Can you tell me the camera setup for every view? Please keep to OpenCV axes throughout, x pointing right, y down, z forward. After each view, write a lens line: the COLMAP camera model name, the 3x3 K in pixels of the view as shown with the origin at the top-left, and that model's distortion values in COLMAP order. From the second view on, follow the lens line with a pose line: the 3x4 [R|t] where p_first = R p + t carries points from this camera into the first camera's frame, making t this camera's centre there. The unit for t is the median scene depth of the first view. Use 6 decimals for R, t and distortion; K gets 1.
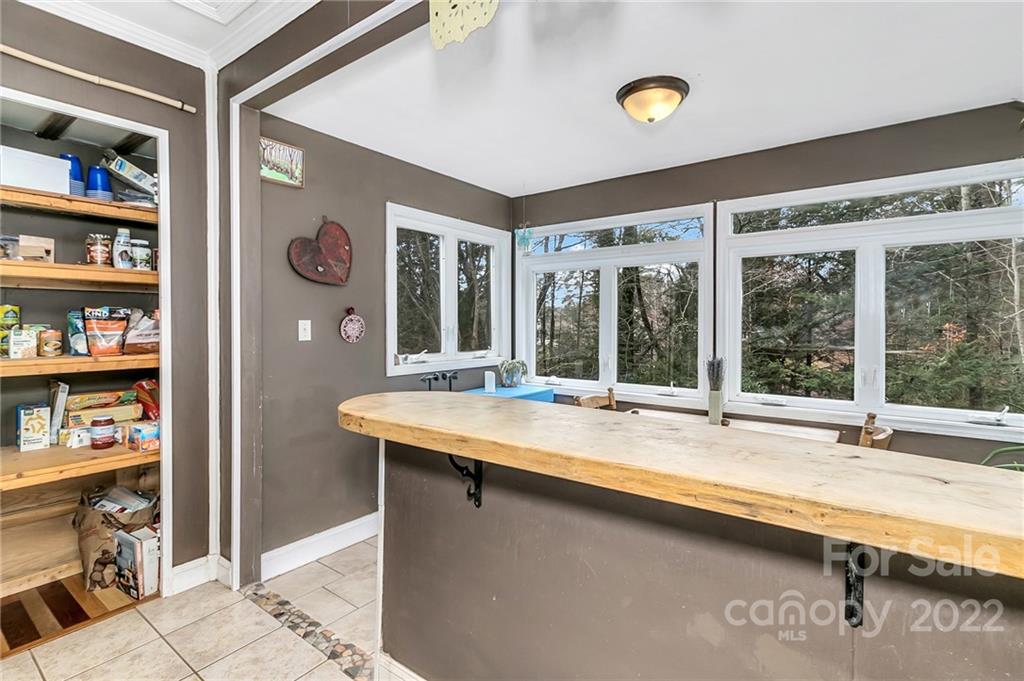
lens RADIAL K [[481.7, 0, 510.7], [0, 481.7, 330.2], [0, 0, 1]] dist [0.001748, 0.000628]
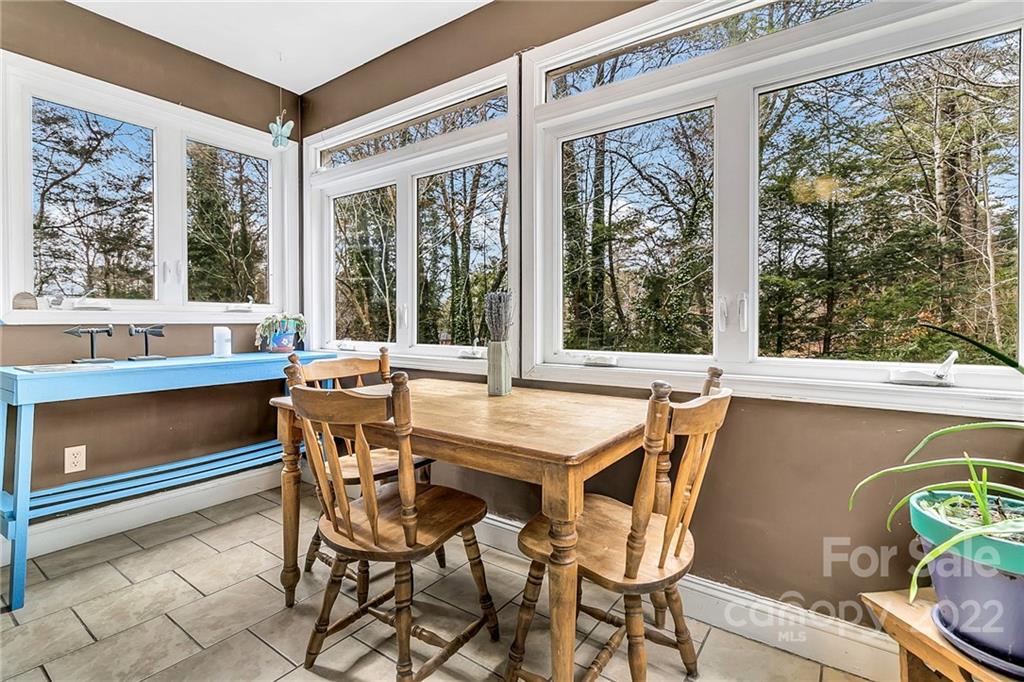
lens RADIAL K [[477.8, 0, 509.9], [0, 477.8, 327.9], [0, 0, 1]] dist [0.010901, 0.000188]
pose [[0.999727, -0.004291, 0.022949, 0.401456], [0.004207, 0.999984, 0.003705, 0.099700], [-0.022964, -0.003607, 0.999730, 0.364861]]
